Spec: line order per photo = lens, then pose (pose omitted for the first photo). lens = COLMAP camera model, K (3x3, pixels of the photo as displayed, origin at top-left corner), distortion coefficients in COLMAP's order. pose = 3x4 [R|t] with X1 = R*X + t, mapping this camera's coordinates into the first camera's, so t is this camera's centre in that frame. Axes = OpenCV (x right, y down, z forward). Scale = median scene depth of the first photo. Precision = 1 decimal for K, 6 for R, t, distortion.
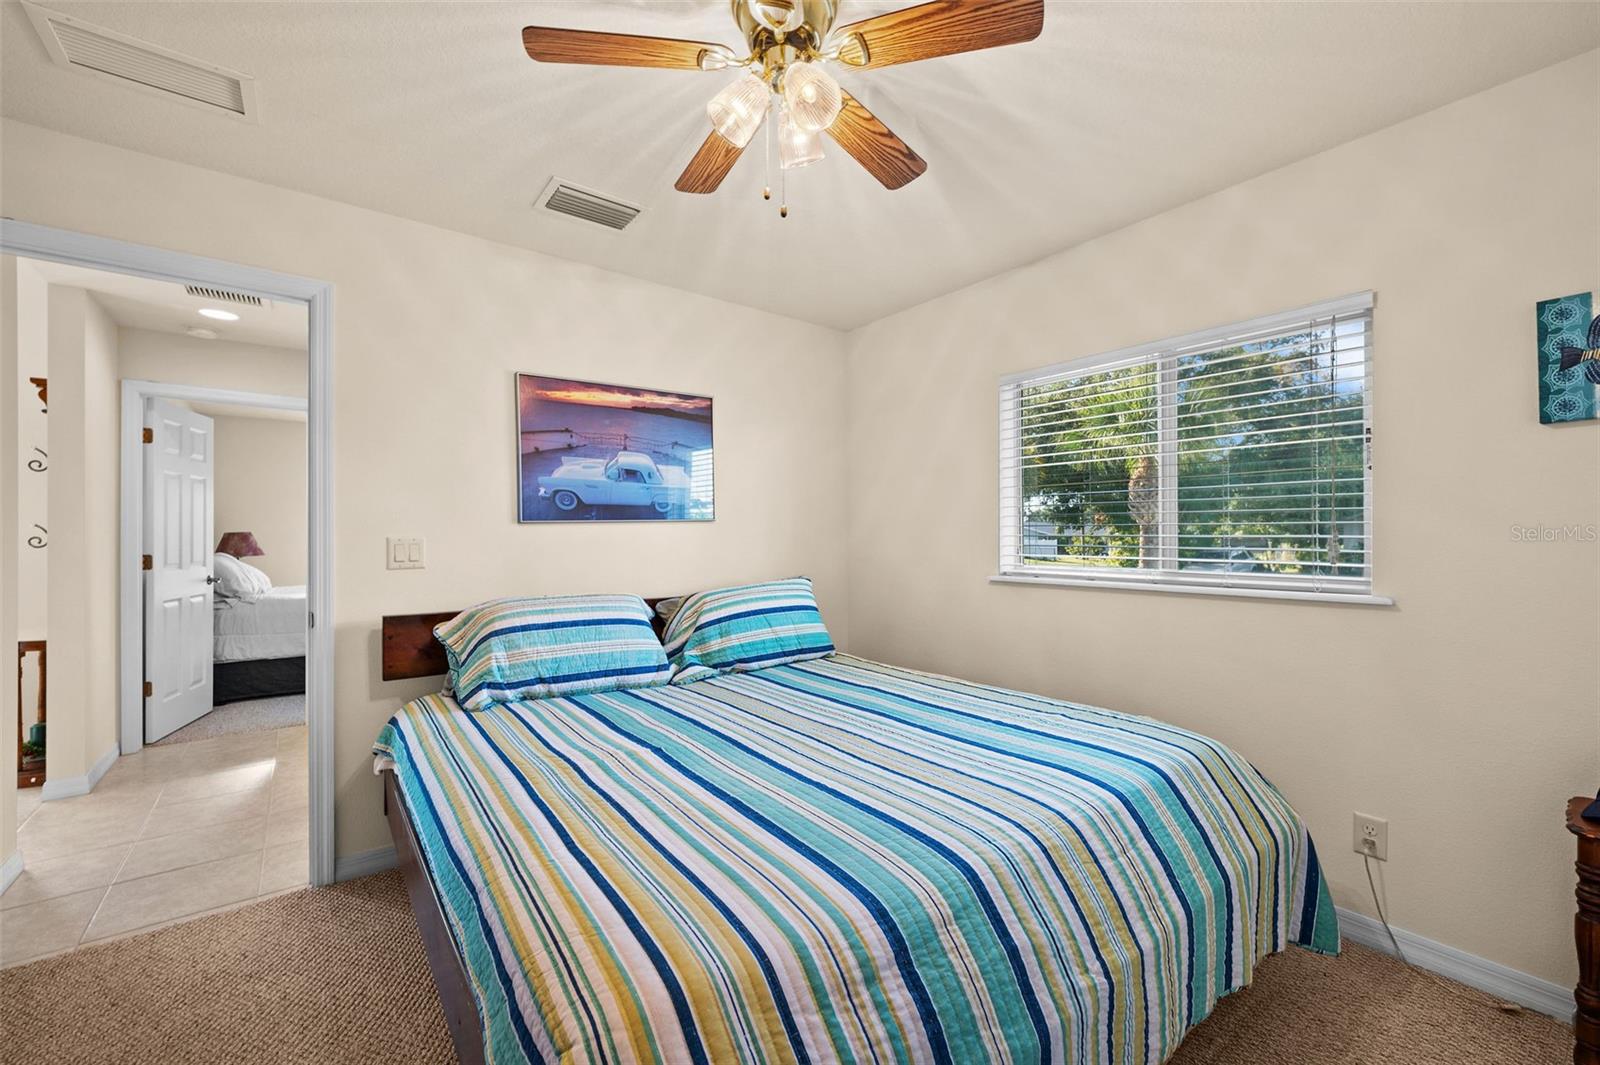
lens RADIAL K [[633.2, 0, 796.3], [0, 633.2, 532.5], [0, 0, 1]] dist [-0.002935, -0.000477]
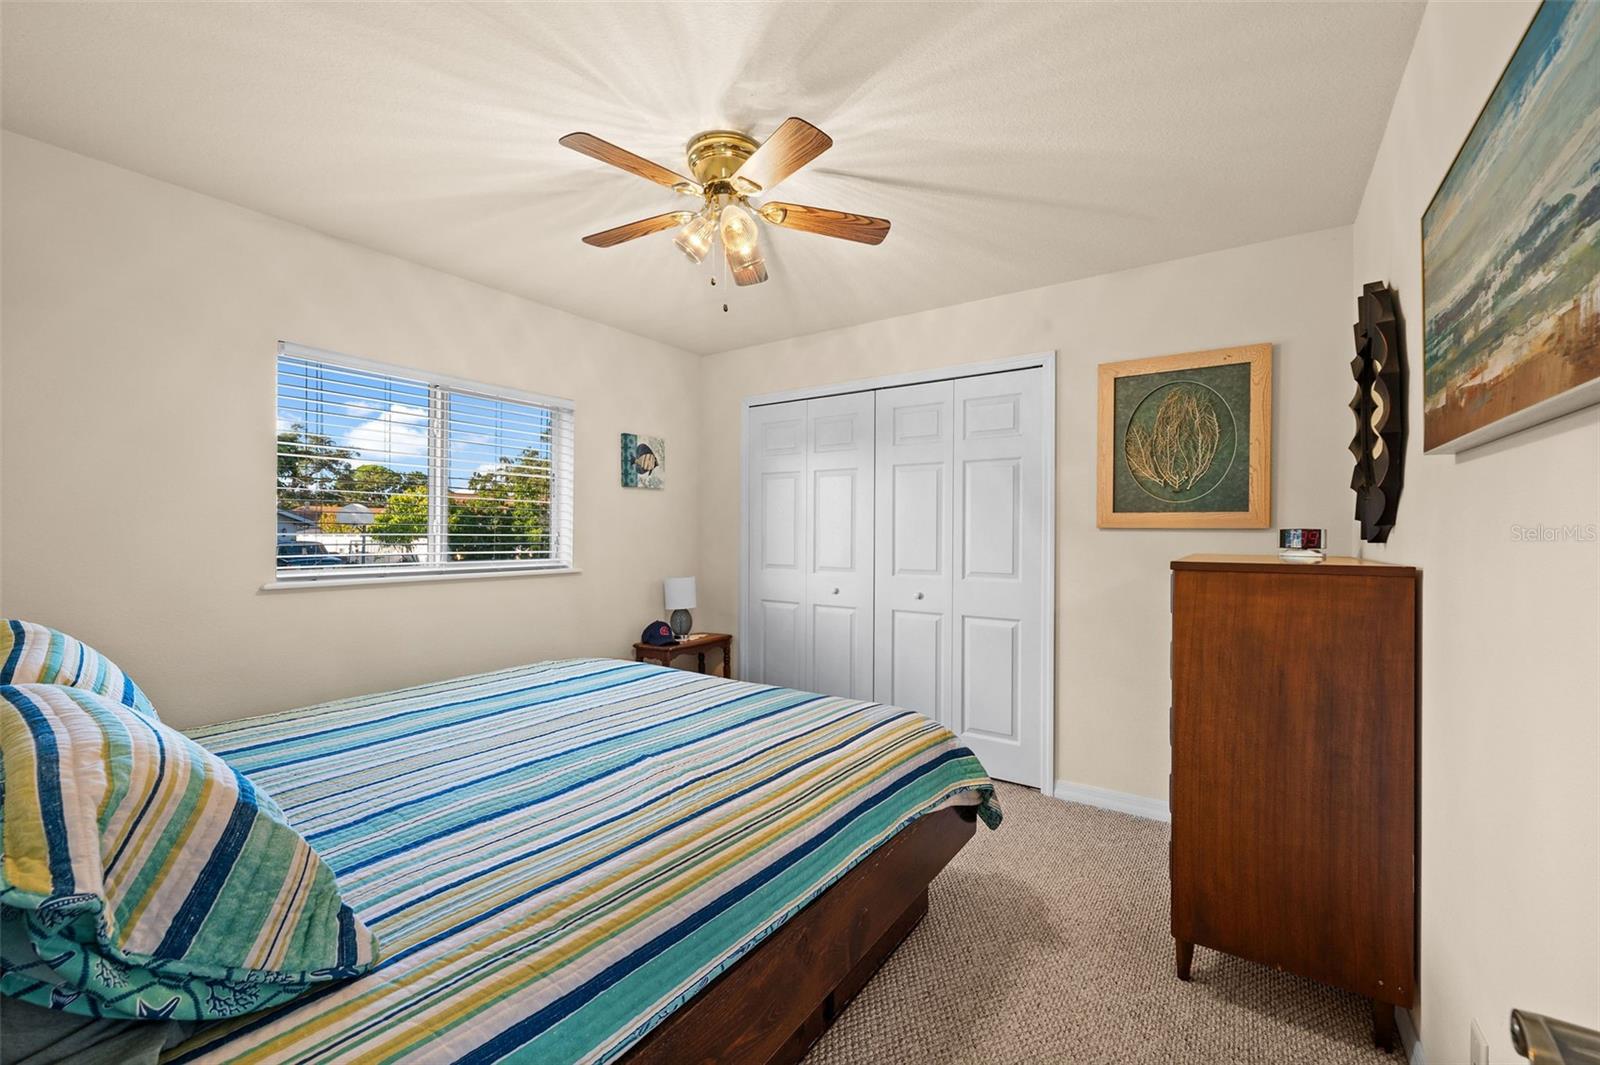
lens RADIAL K [[633.2, 0, 797.0], [0, 633.2, 533.7], [0, 0, 1]] dist [-0.002935, -0.000477]
pose [[-0.280821, -0.001243, 0.959759, -1.095301], [-0.007182, 0.999974, -0.000806, -0.001973], [-0.959733, -0.007119, -0.280822, 0.942361]]
